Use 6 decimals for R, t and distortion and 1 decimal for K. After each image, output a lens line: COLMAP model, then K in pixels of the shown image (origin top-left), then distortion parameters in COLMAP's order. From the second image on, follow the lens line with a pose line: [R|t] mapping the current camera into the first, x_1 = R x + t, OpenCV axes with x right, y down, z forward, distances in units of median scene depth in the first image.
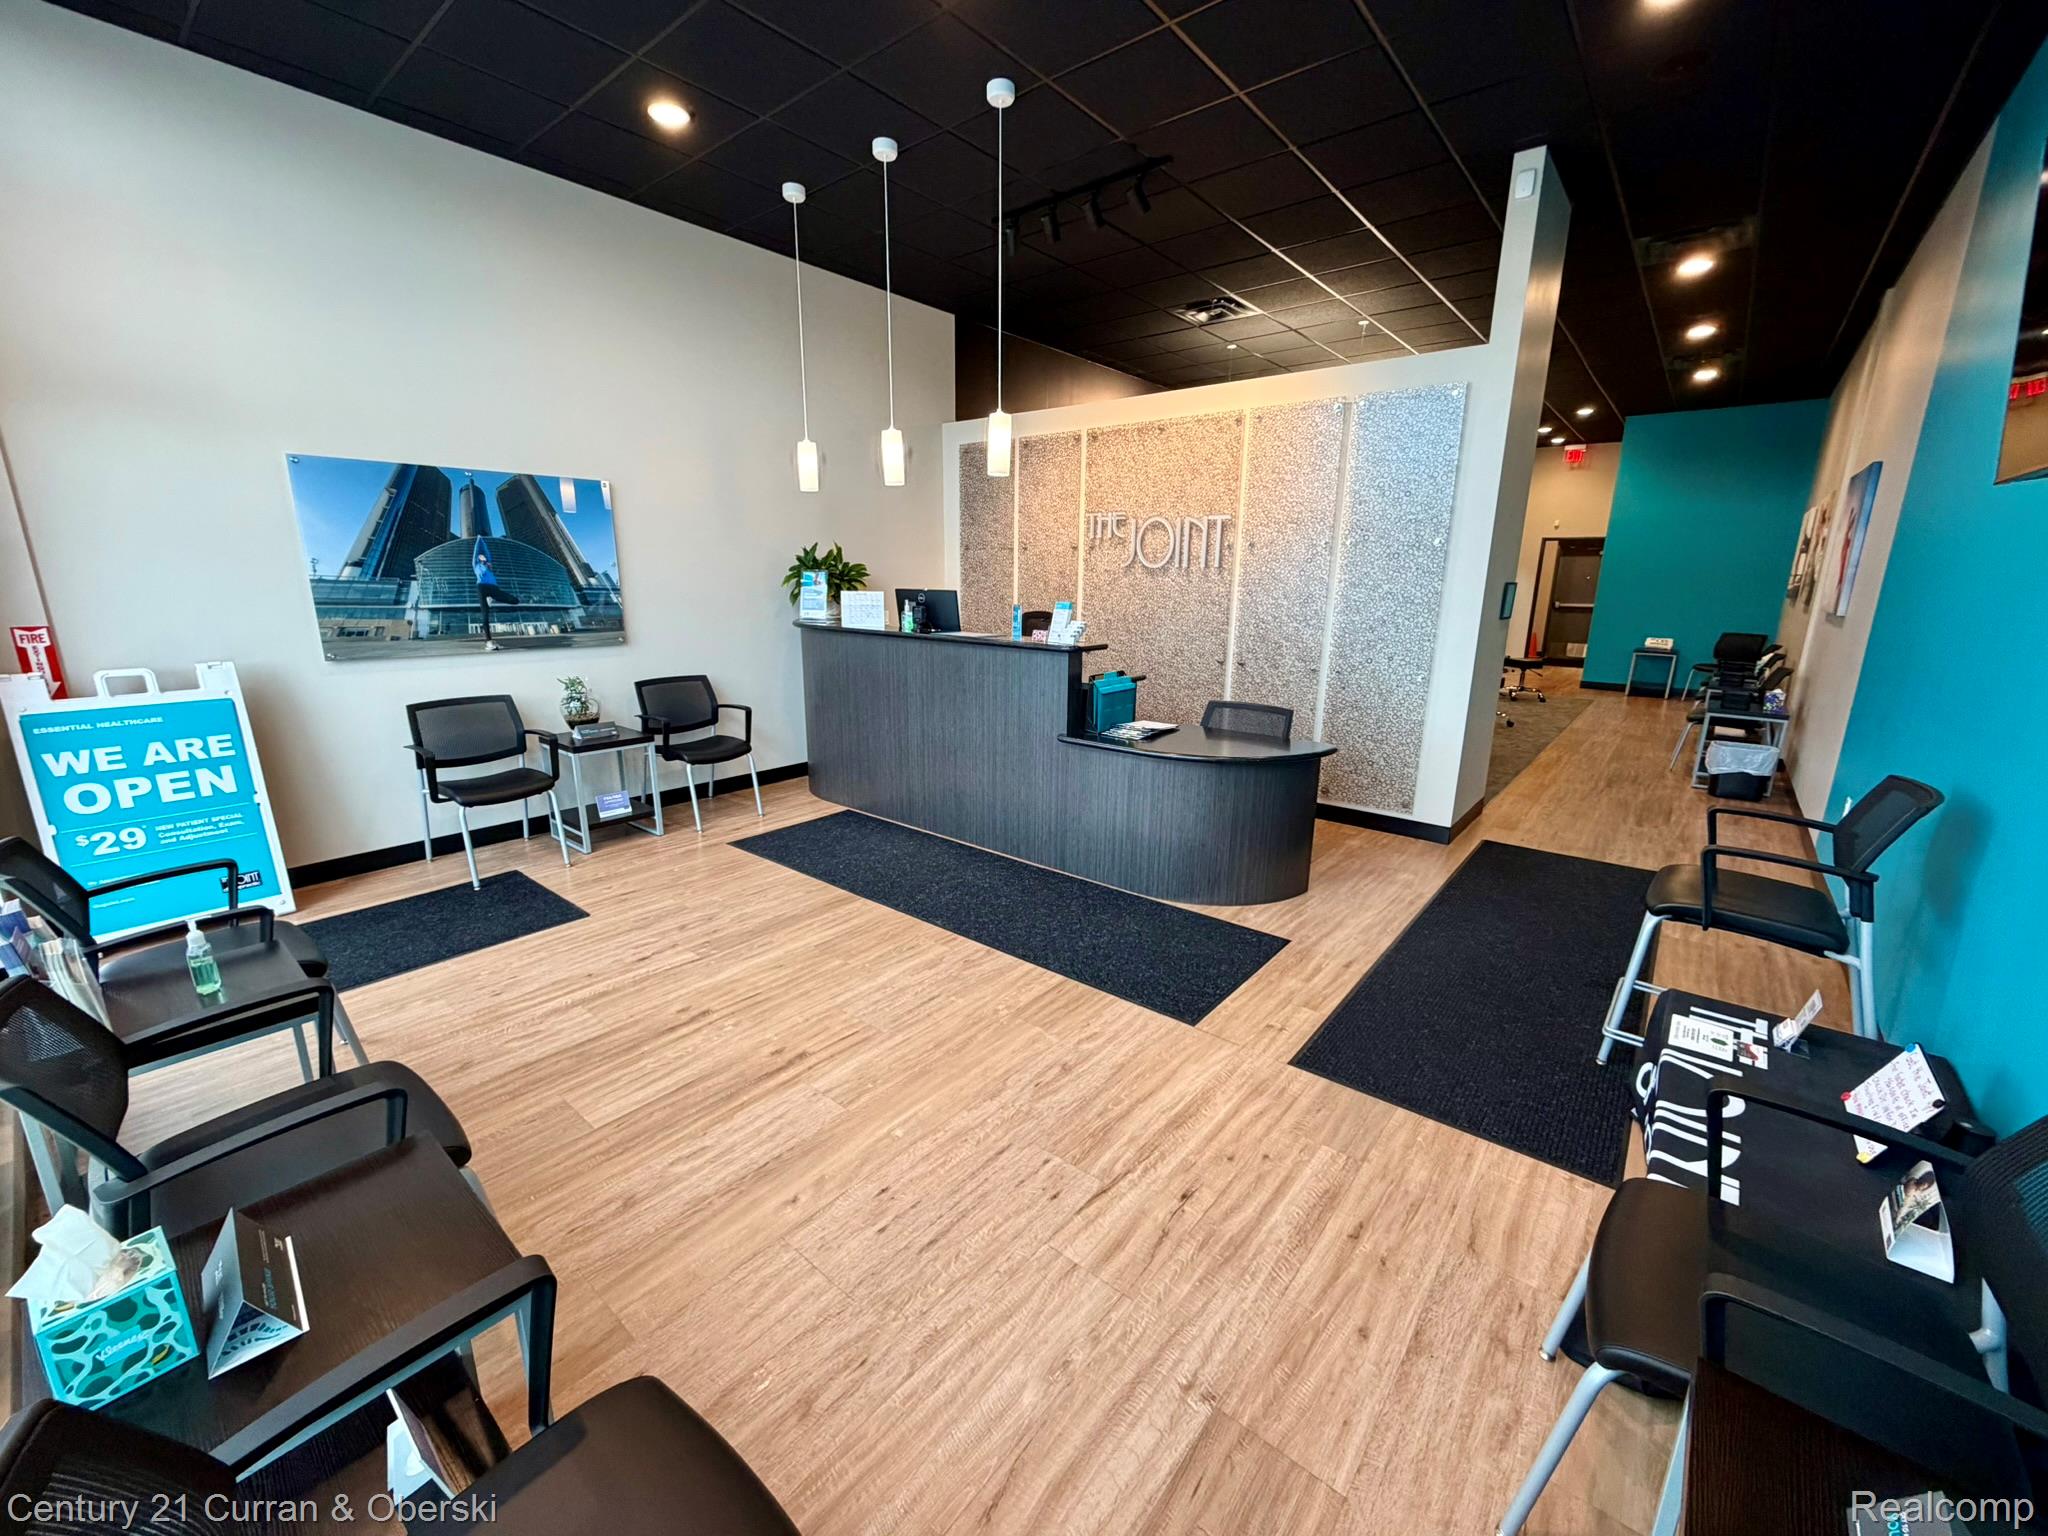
lens RADIAL K [[815.6, 0, 1032.1], [0, 815.6, 763.9], [0, 0, 1]] dist [0.000461, 0.000242]
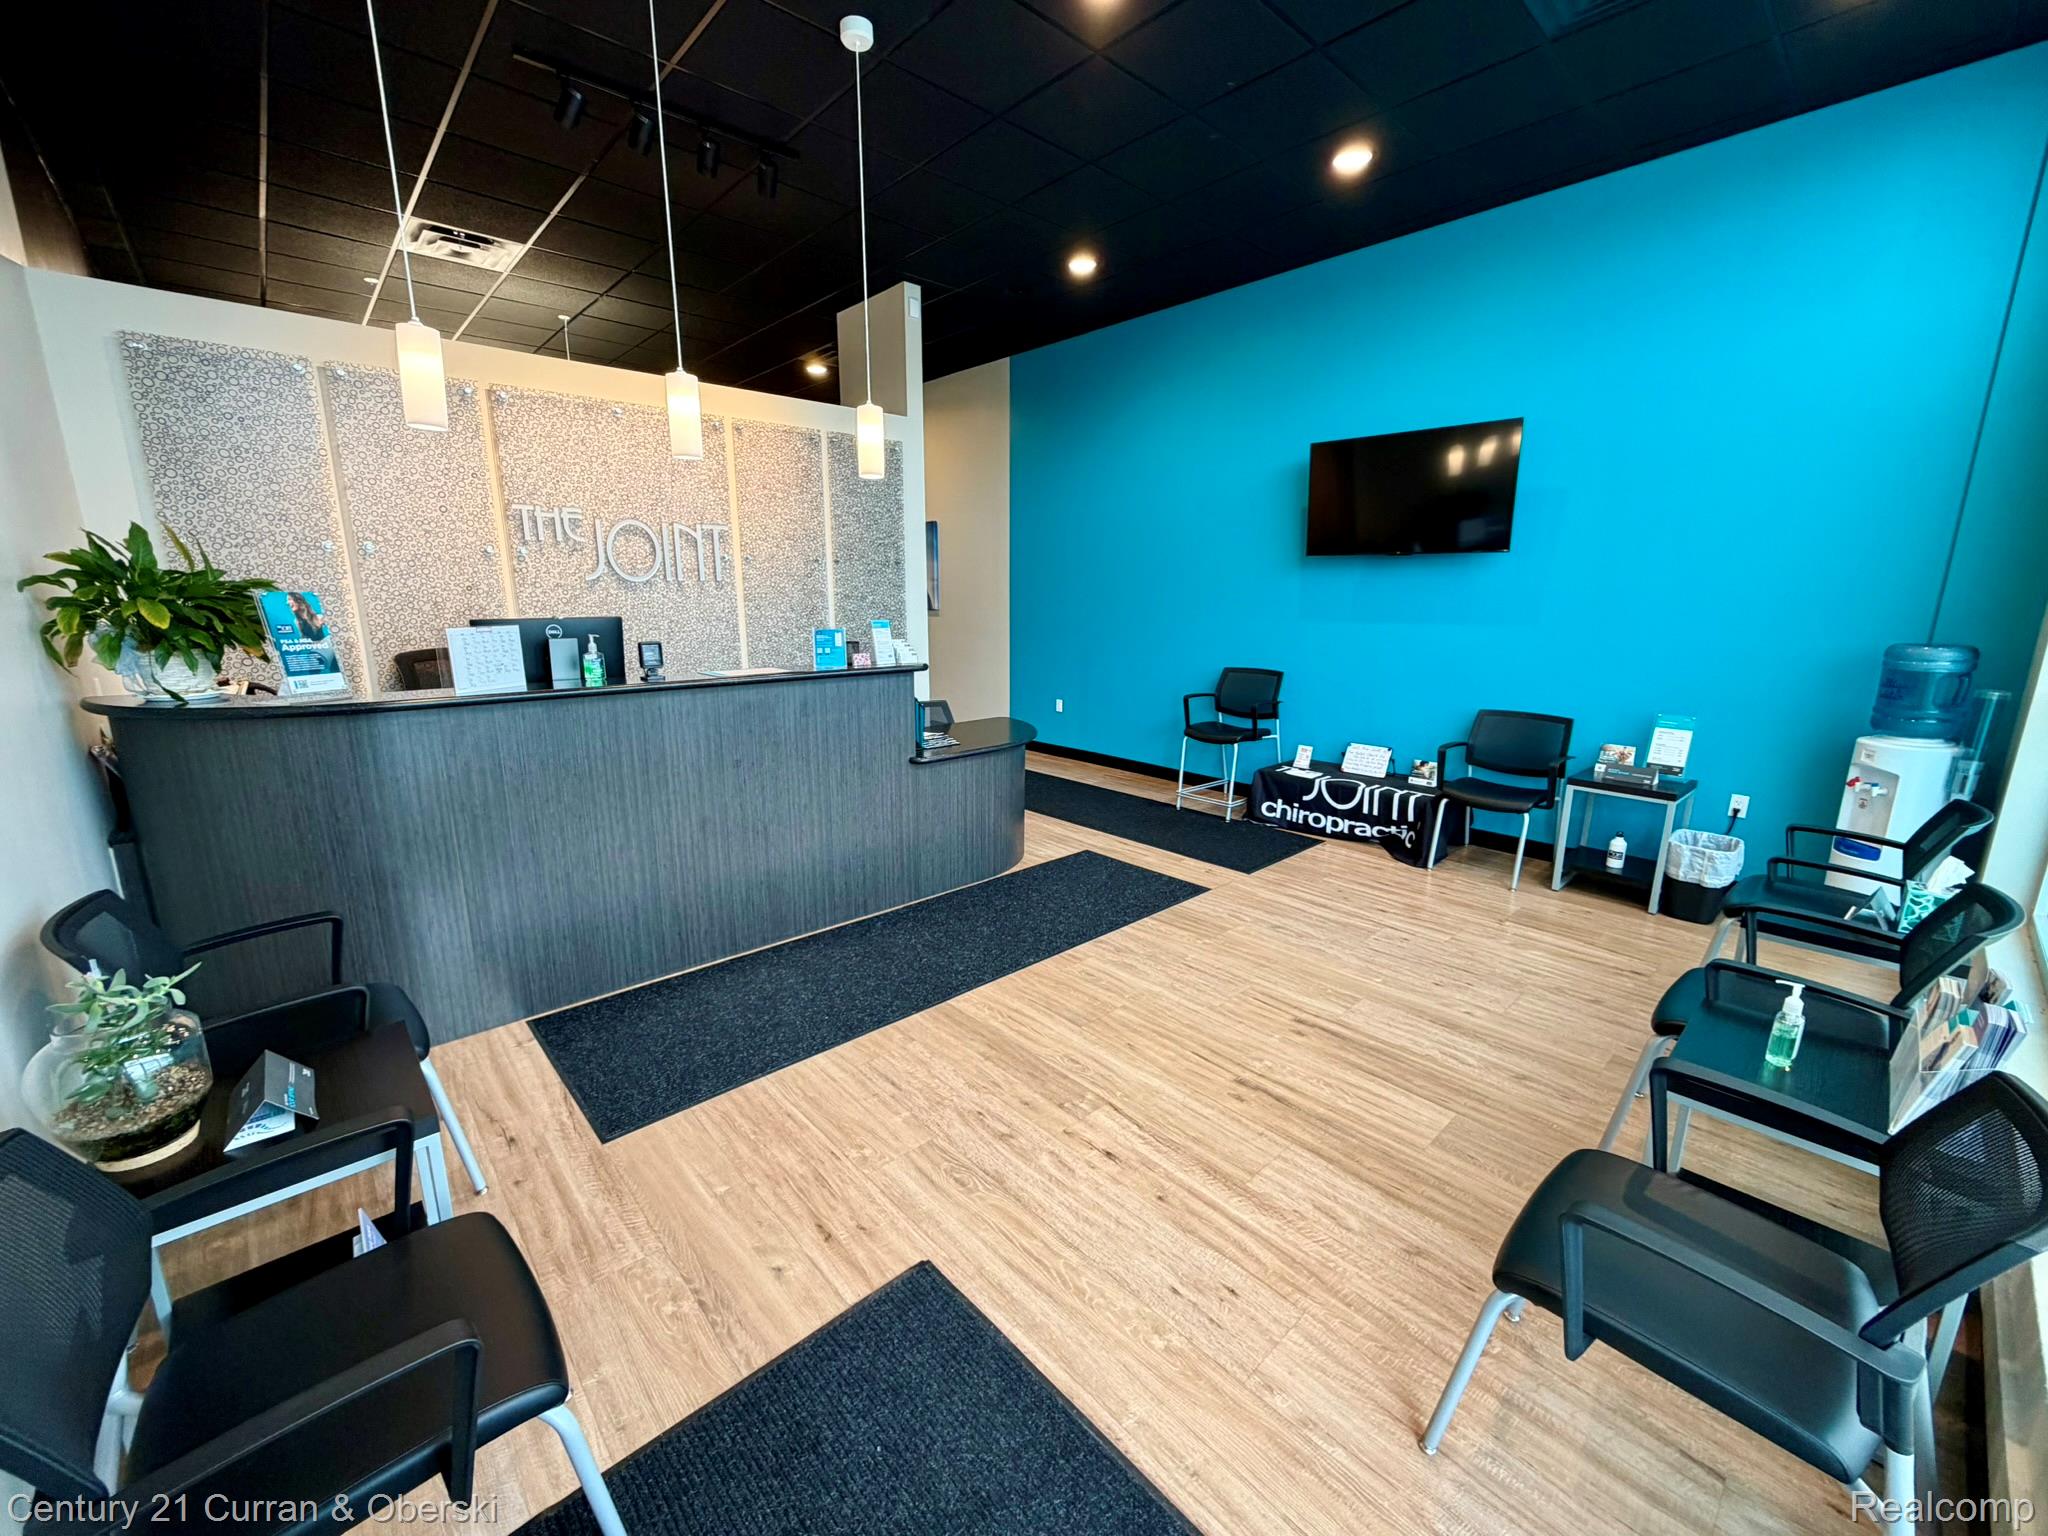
lens RADIAL K [[815.6, 0, 1013.6], [0, 815.6, 763.5], [0, 0, 1]] dist [0.000461, 0.000242]
pose [[0.148029, -0.217493, 0.964772, -1.017216], [0.230212, 0.956299, 0.180261, -0.204830], [-0.961816, 0.195418, 0.191630, 0.831911]]
